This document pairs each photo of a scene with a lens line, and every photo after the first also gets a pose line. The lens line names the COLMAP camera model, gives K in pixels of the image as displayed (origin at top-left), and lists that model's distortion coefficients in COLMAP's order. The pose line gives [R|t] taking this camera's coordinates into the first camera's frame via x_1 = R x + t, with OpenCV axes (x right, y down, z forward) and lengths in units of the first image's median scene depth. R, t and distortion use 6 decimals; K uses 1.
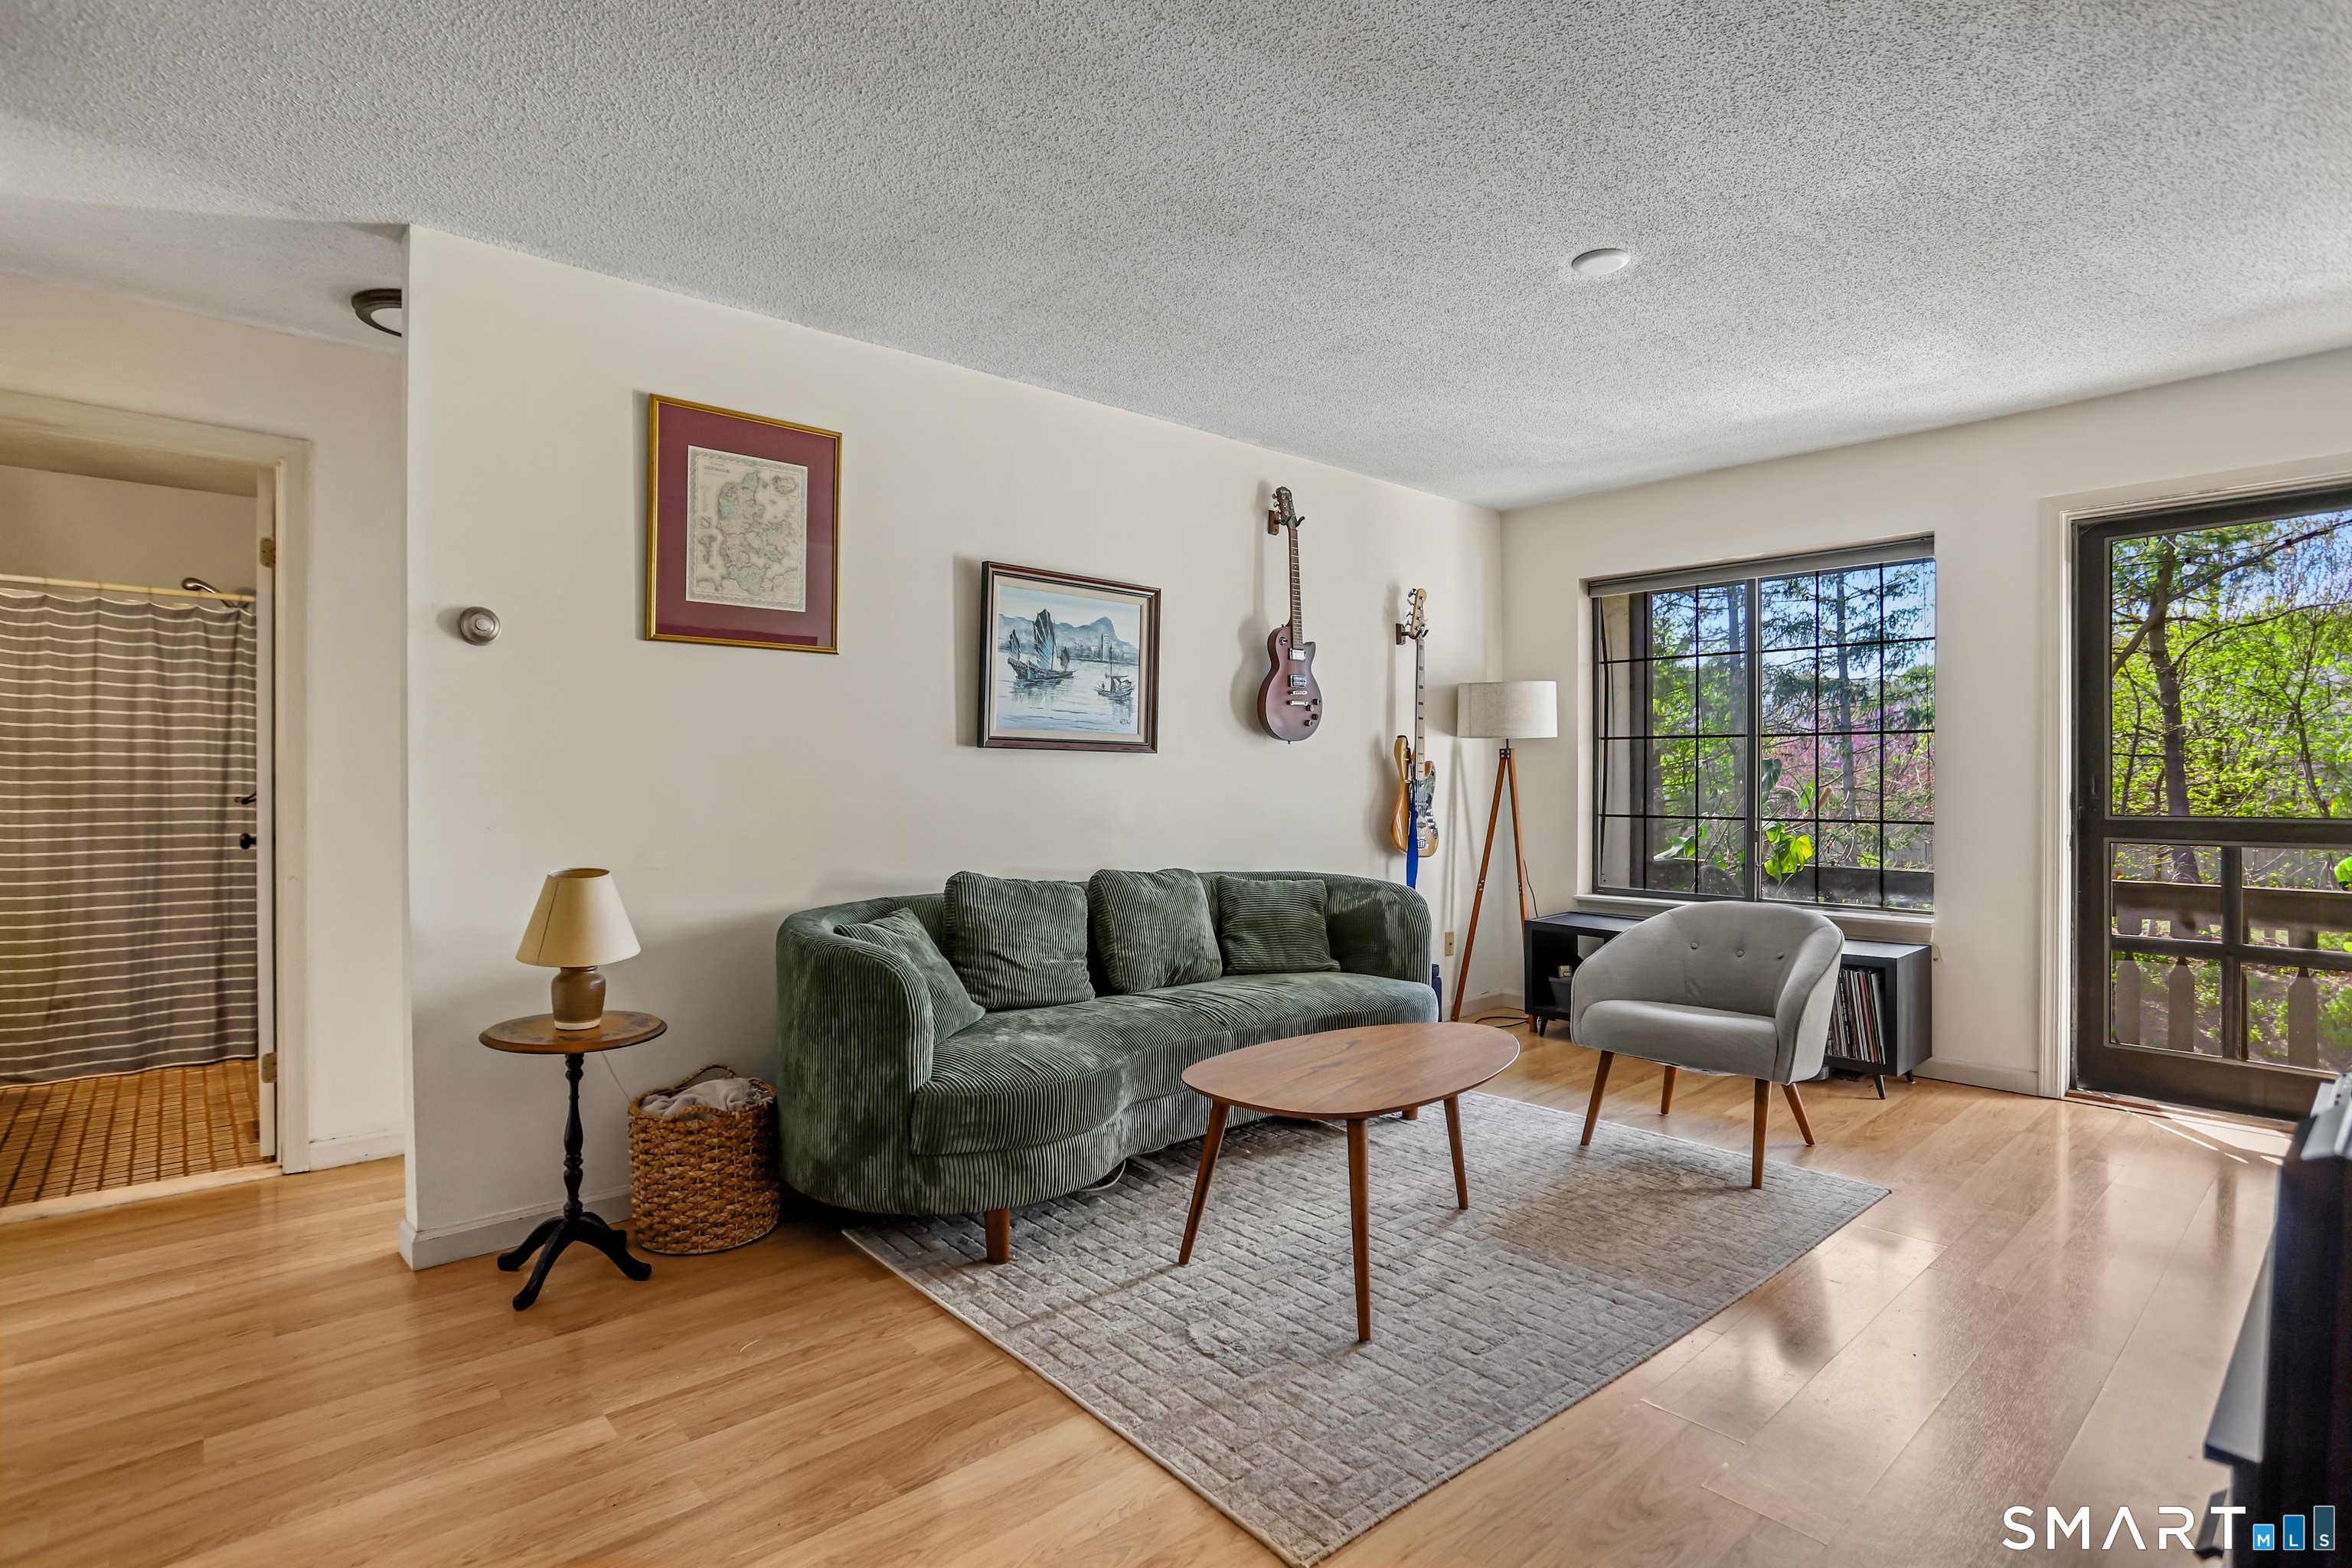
lens RADIAL K [[1147.6, 0, 1167.5], [0, 1147.6, 792.8], [0, 0, 1]] dist [-0.061367, 0.033766]
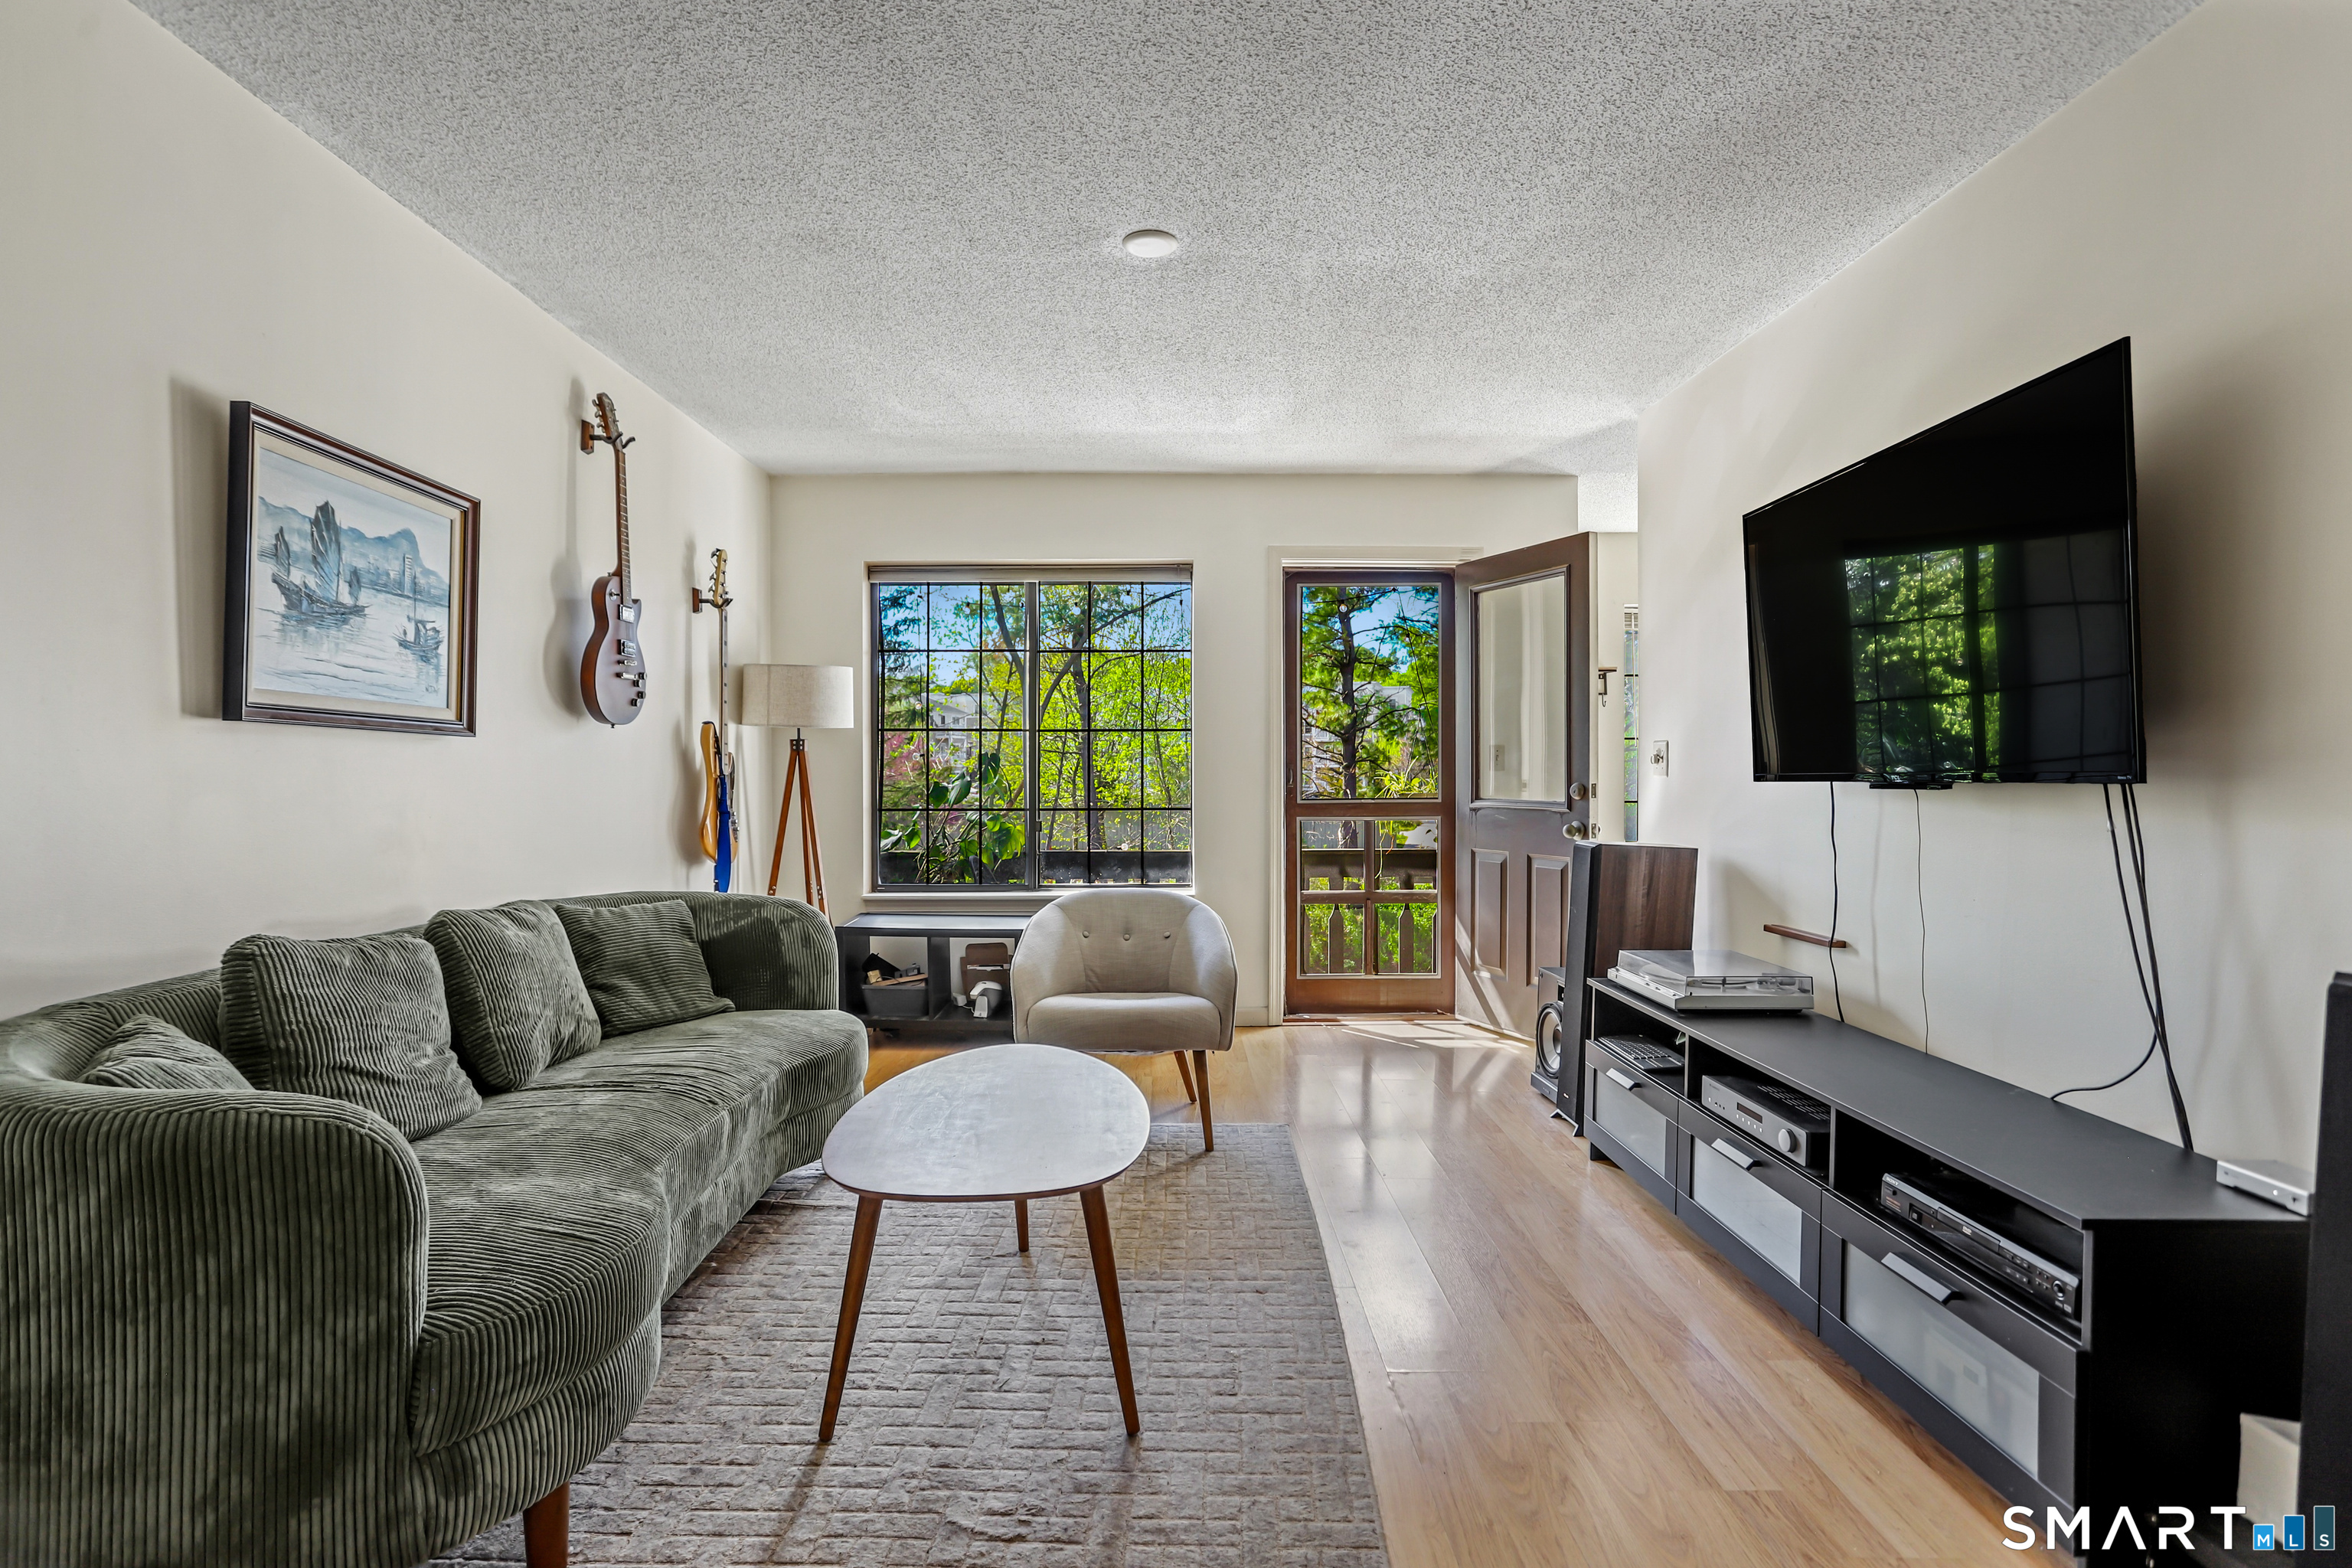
lens RADIAL K [[1147.6, 0, 1167.5], [0, 1147.6, 792.8], [0, 0, 1]] dist [-0.061367, 0.033766]
pose [[0.659304, -0.015372, 0.751719, -0.271298], [0.012239, 0.999878, 0.009713, -0.002229], [-0.751777, 0.002797, 0.659411, 0.261048]]
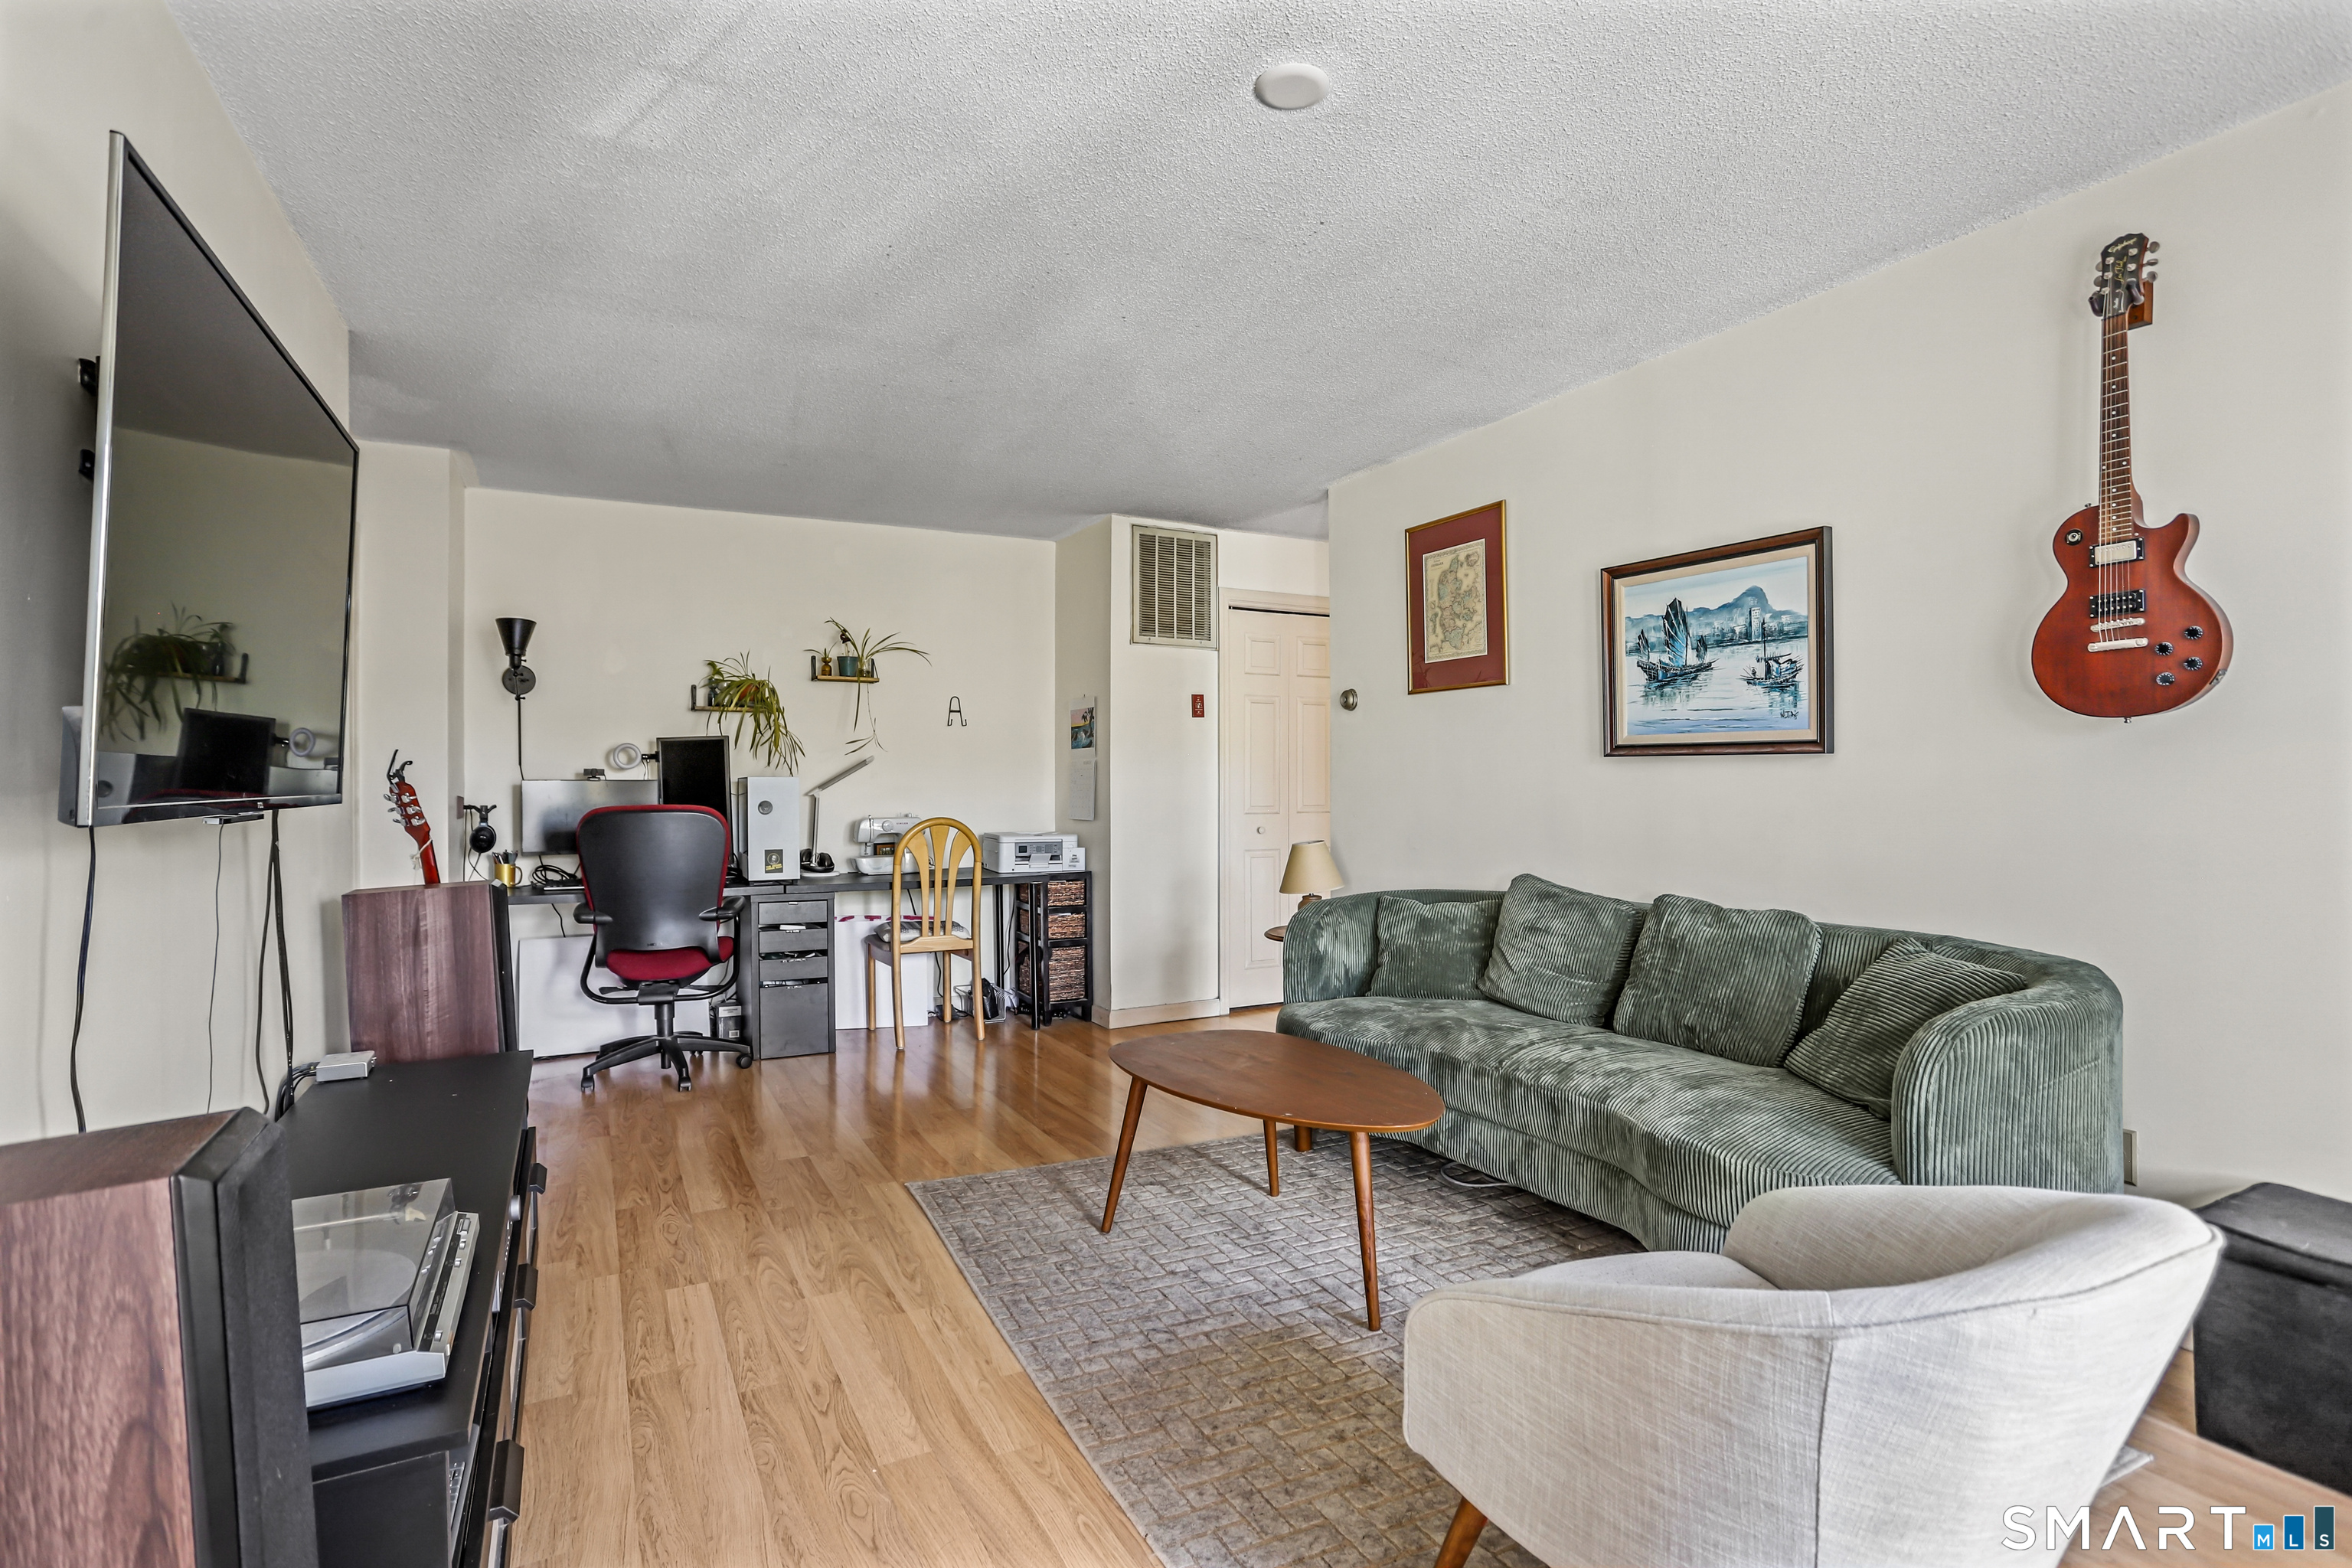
lens RADIAL K [[1147.6, 0, 1167.5], [0, 1147.6, 792.8], [0, 0, 1]] dist [-0.061367, 0.033766]
pose [[-0.245489, 0.010701, -0.969340, 0.865206], [-0.005243, 0.999910, 0.012366, -0.018309], [0.969385, 0.008118, -0.245411, 0.852652]]
